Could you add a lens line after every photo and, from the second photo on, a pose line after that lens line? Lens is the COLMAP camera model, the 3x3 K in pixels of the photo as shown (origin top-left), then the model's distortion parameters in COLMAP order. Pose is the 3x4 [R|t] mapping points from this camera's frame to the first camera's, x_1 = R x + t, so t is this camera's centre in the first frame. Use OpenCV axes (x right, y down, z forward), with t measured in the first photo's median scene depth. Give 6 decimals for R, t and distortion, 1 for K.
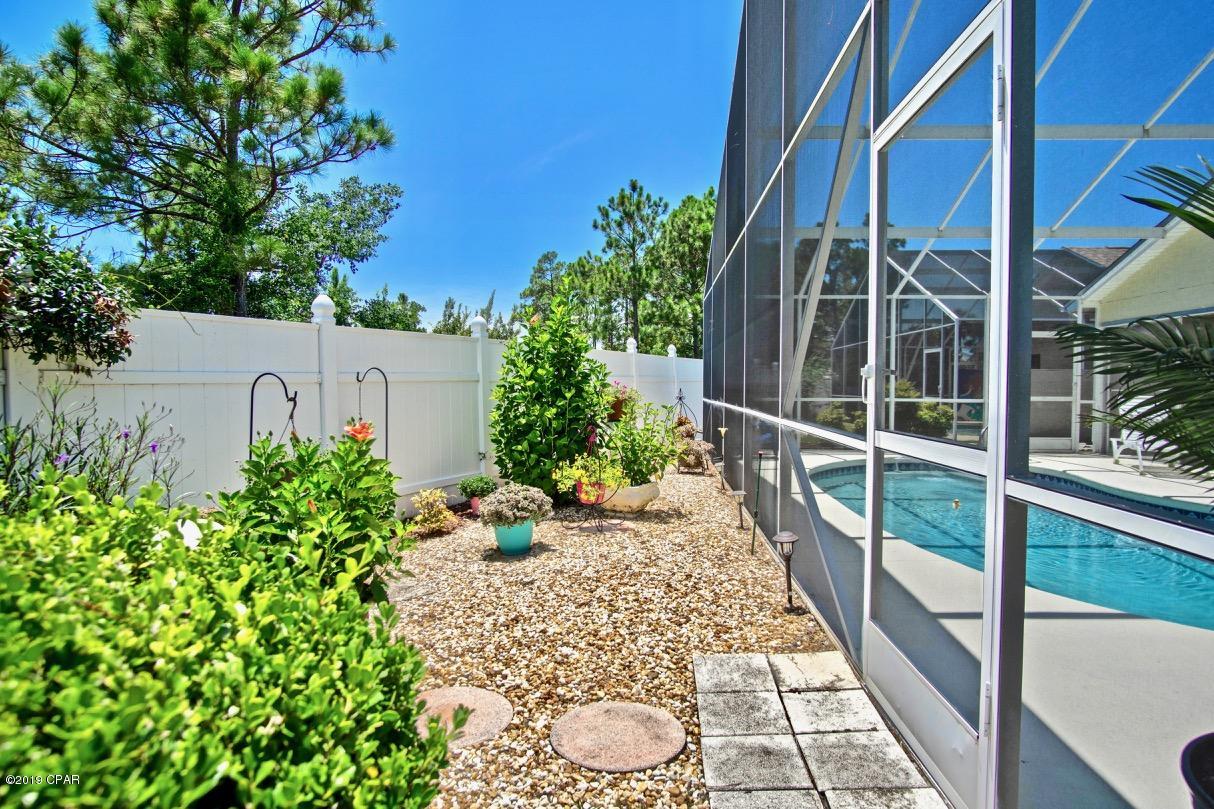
lens RADIAL K [[648.0, 0, 610.2], [0, 648.0, 398.1], [0, 0, 1]] dist [-0.031311, 0.002041]
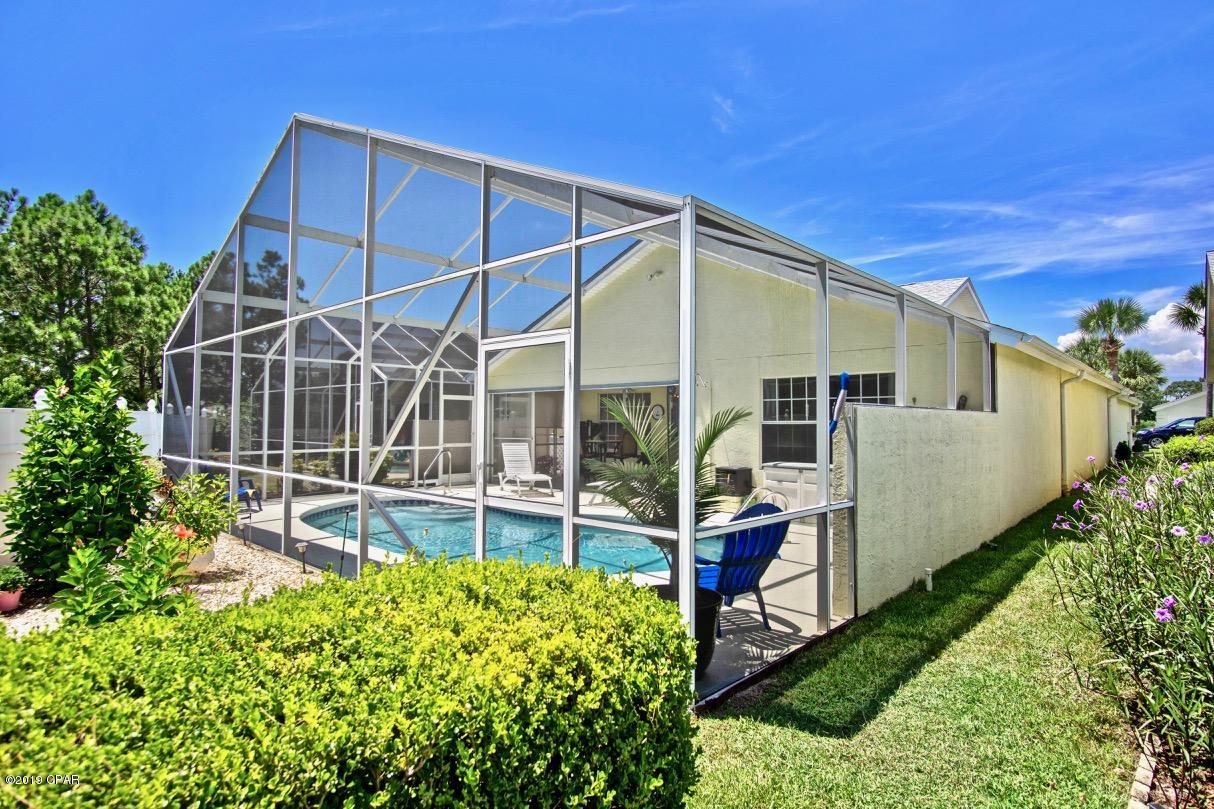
lens RADIAL K [[648.0, 0, 610.2], [0, 648.0, 398.1], [0, 0, 1]] dist [-0.031311, 0.002041]
pose [[0.617482, 0.027465, 0.786106, -0.188383], [0.012534, 0.998920, -0.044745, -0.032382], [-0.786485, 0.037483, 0.616470, -0.107821]]
